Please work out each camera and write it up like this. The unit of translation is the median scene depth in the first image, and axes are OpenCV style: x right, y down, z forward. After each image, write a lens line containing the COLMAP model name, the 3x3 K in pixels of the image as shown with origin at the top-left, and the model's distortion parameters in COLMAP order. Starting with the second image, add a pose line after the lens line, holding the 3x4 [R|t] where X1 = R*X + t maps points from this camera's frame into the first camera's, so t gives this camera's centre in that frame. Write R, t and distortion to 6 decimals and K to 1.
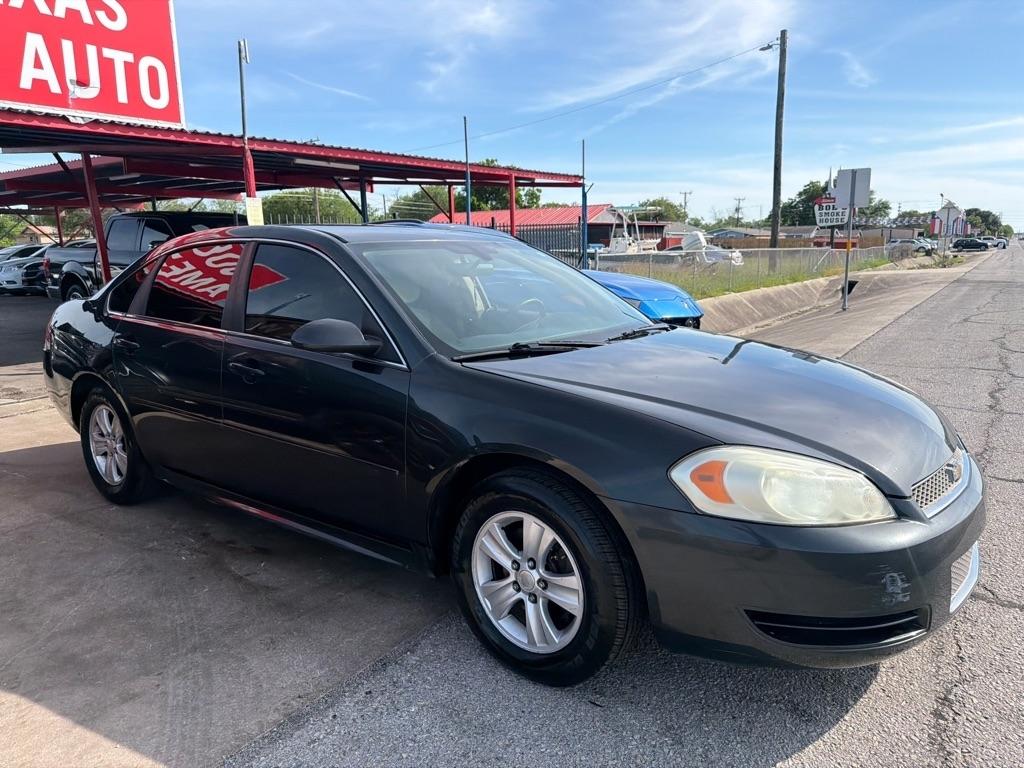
lens RADIAL K [[756.8, 0, 512.0], [0, 756.8, 384.0], [0, 0, 1]] dist [0.016148, -0.026393]
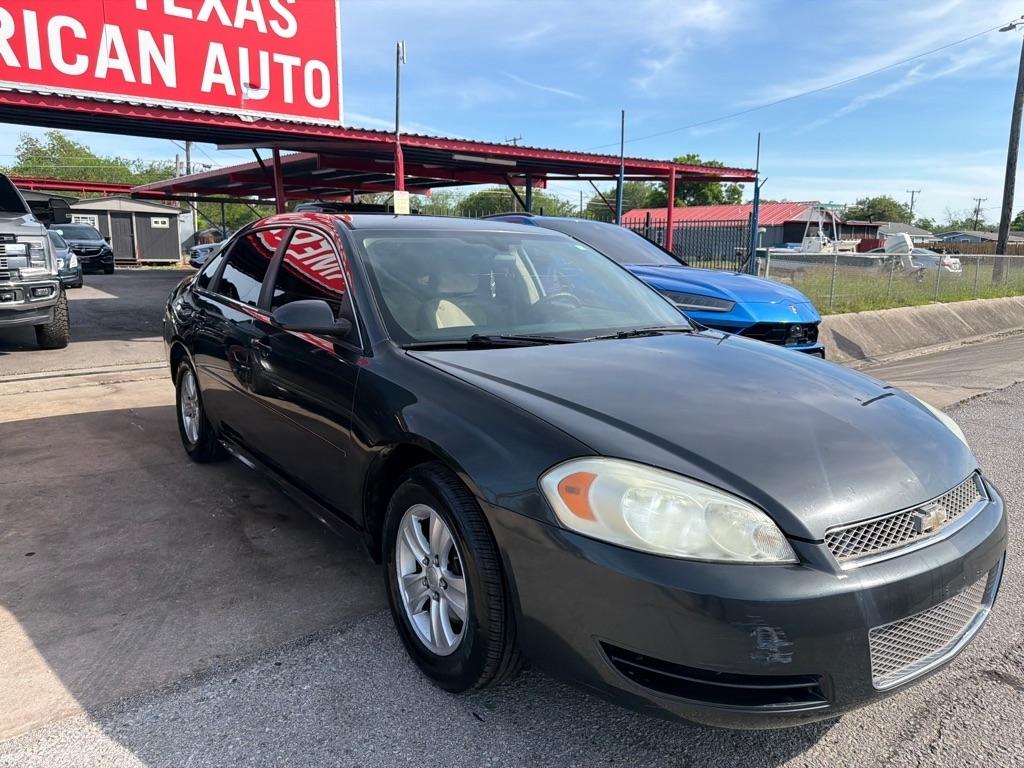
lens RADIAL K [[755.0, 0, 496.7], [0, 755.0, 371.8], [0, 0, 1]] dist [0.013870, -0.027184]
pose [[0.961756, 0.072012, -0.264273, 0.134373], [-0.074515, 0.997220, 0.000554, -0.003989], [0.263578, 0.019159, 0.964448, 0.033202]]
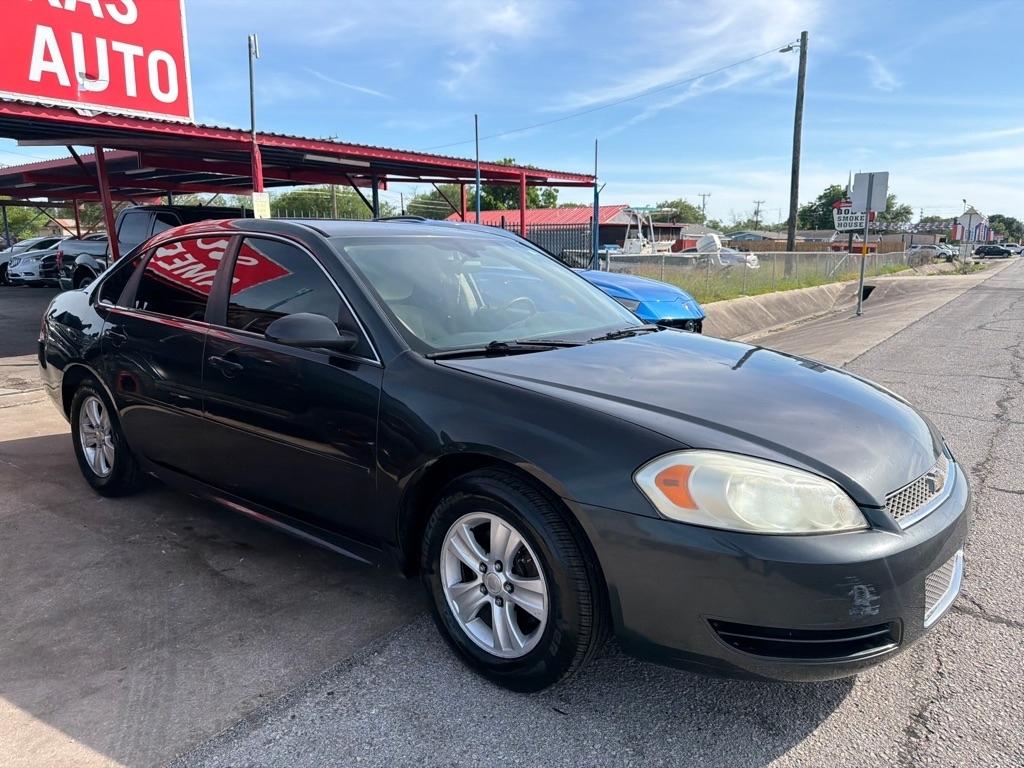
lens RADIAL K [[756.8, 0, 512.0], [0, 756.8, 384.0], [0, 0, 1]] dist [0.016148, -0.026393]
pose [[0.999638, 0.018583, -0.019440, 0.023076], [-0.018575, 0.999827, 0.000565, 0.000199], [0.019447, -0.000204, 0.999811, 0.007945]]
